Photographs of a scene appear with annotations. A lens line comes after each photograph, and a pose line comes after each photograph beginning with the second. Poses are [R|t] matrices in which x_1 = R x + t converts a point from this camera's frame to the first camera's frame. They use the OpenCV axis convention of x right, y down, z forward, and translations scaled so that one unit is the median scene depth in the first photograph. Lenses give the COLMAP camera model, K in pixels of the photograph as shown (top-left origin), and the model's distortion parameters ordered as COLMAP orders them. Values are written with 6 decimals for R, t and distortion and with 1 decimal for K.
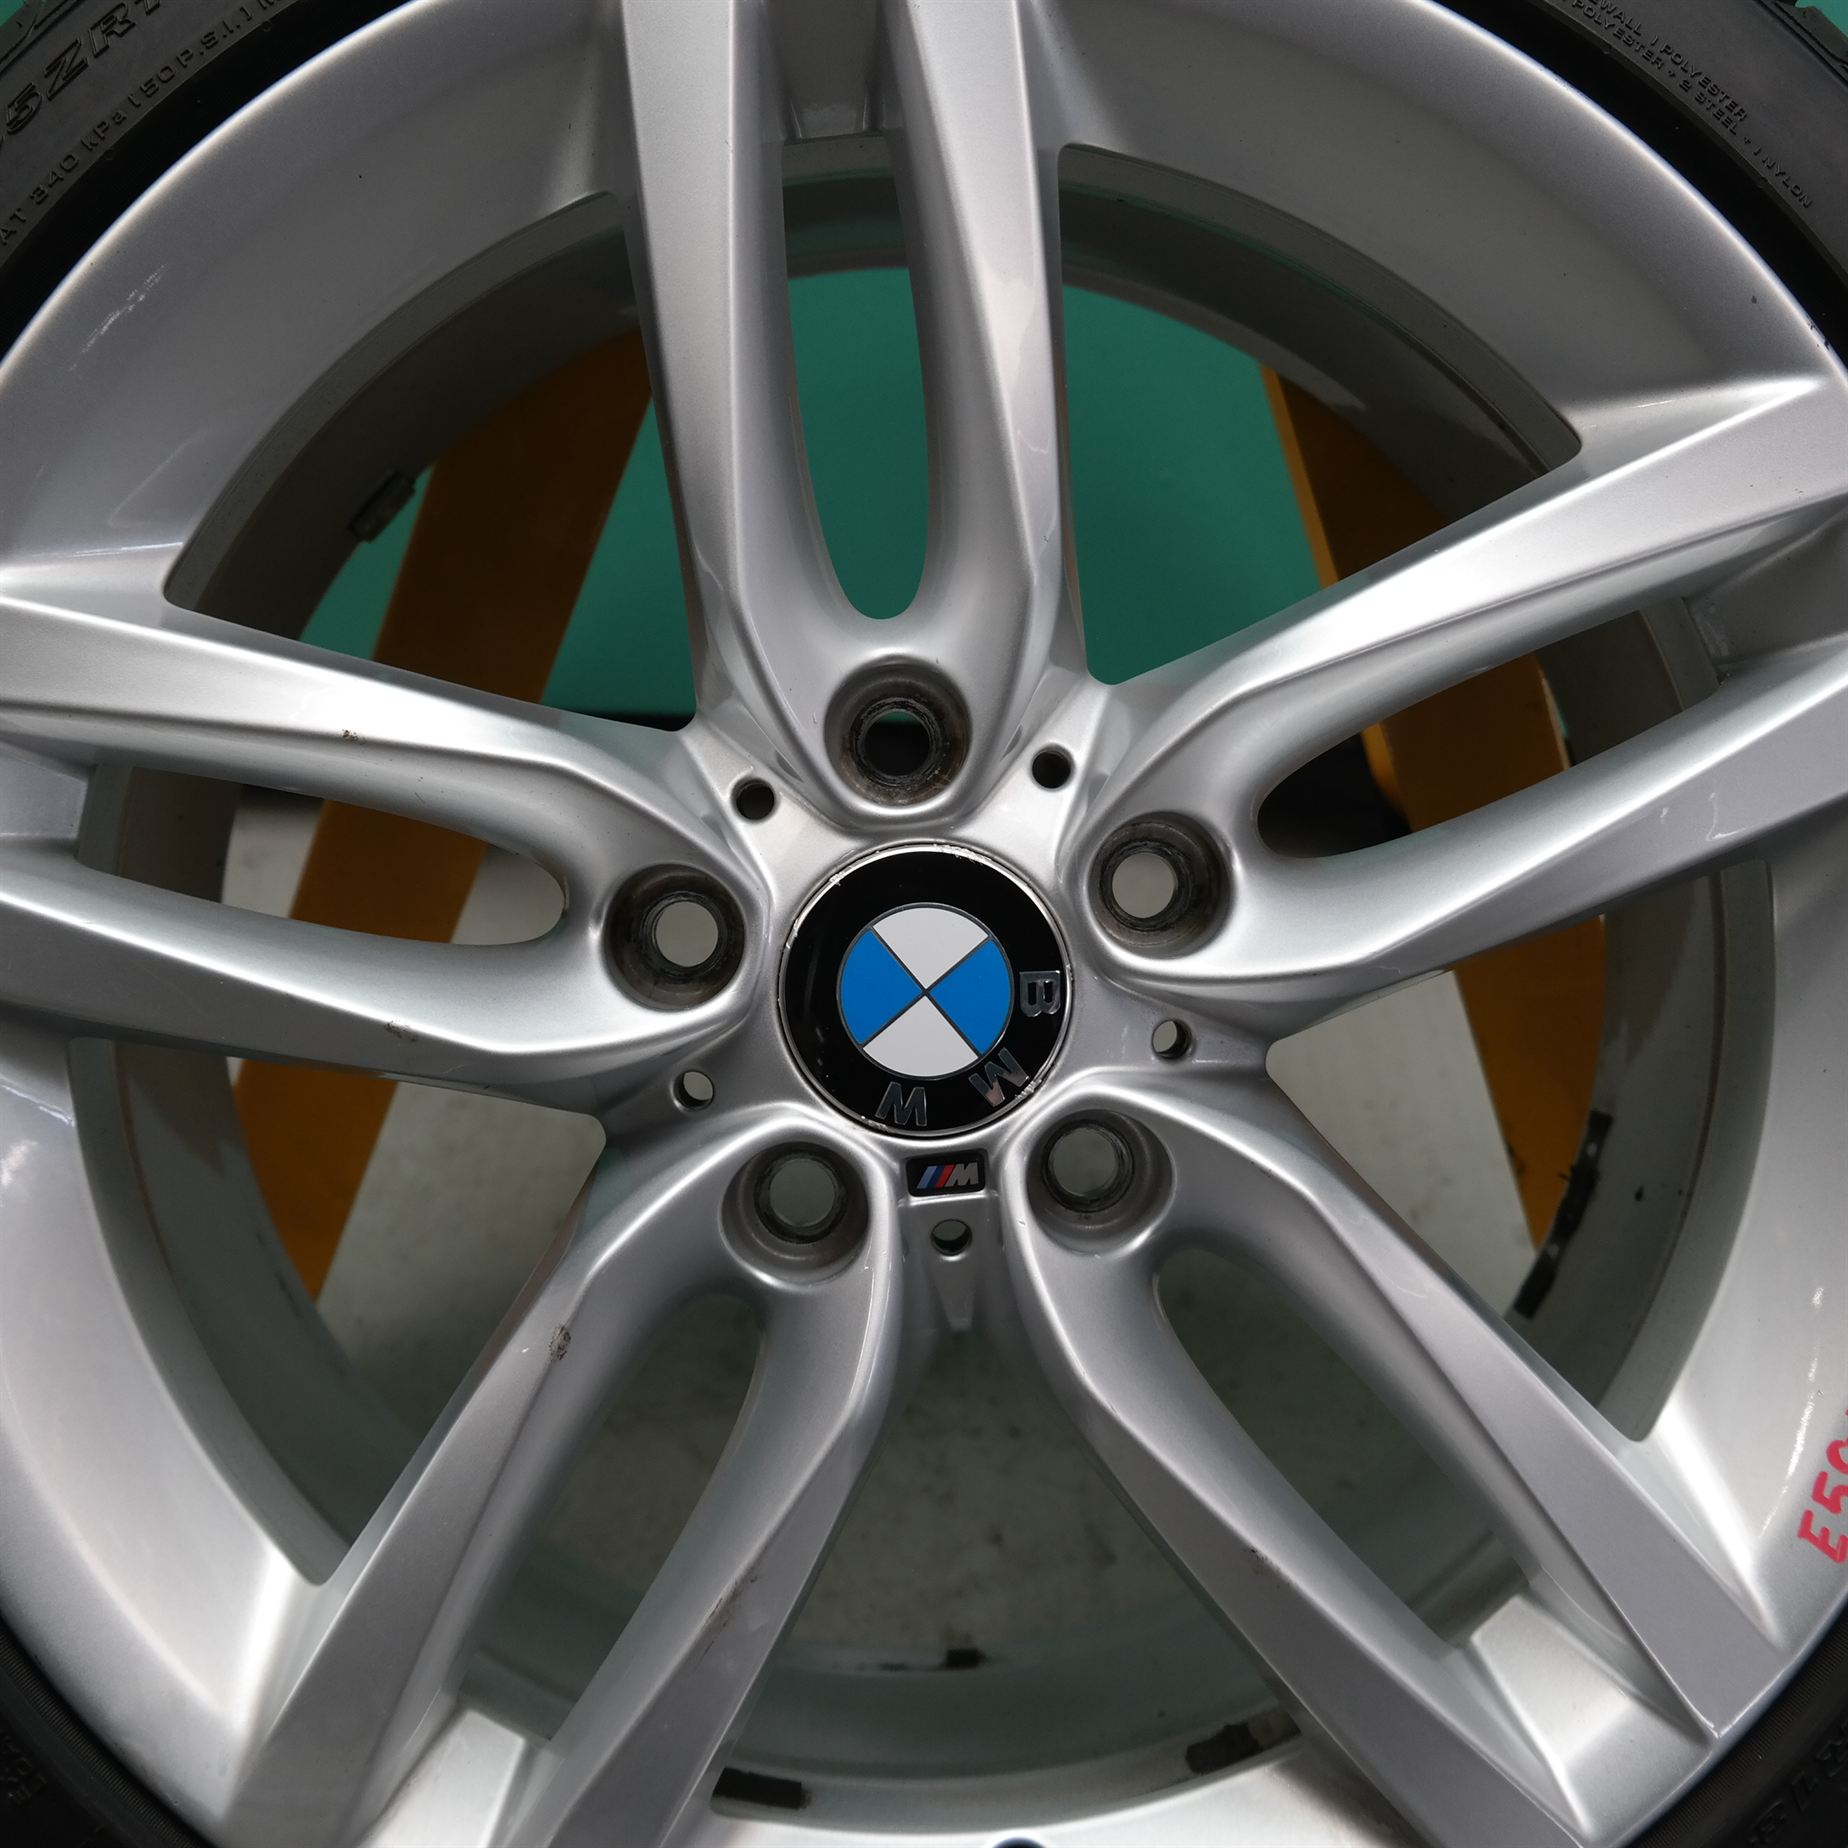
lens RADIAL K [[2144.1, 0, 924.0], [0, 2144.1, 924.0], [0, 0, 1]] dist [0.006374, 0.007450]
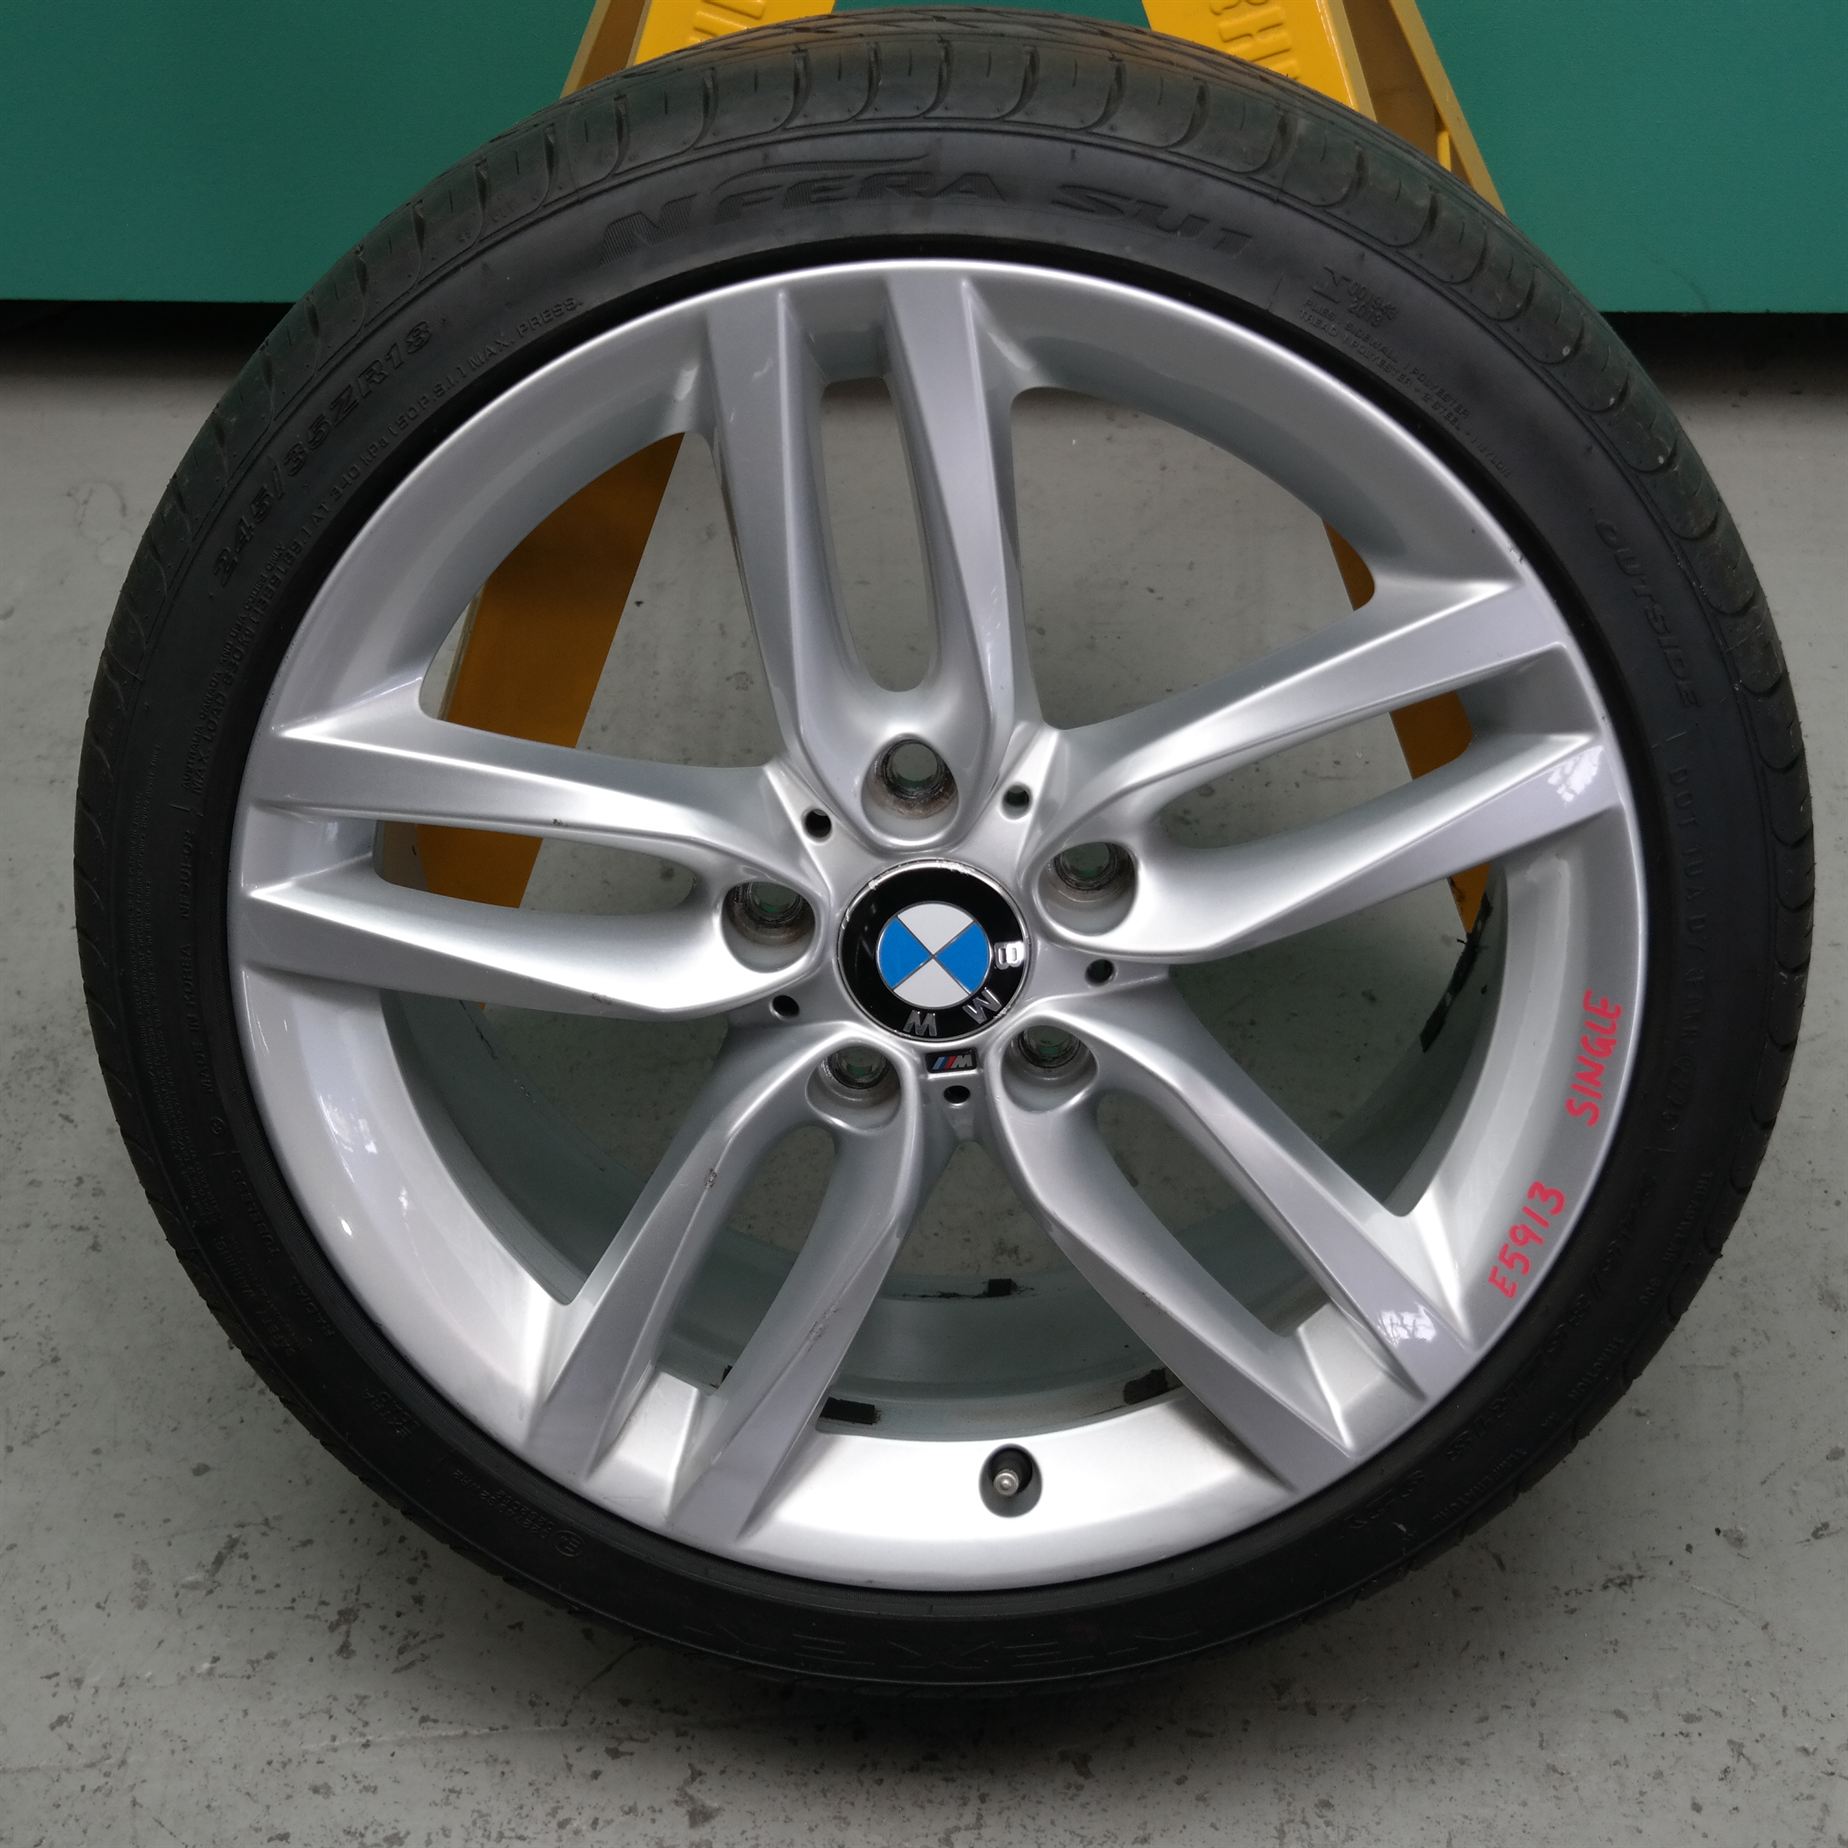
lens RADIAL K [[3476.9, 0, 924.0], [0, 3476.9, 924.0], [0, 0, 1]] dist [0.028097, -0.095251]
pose [[0.998167, -0.008534, -0.059909, 0.142336], [0.028063, 0.942396, 0.333320, -0.814971], [0.053613, -0.334390, 0.940909, -1.326723]]
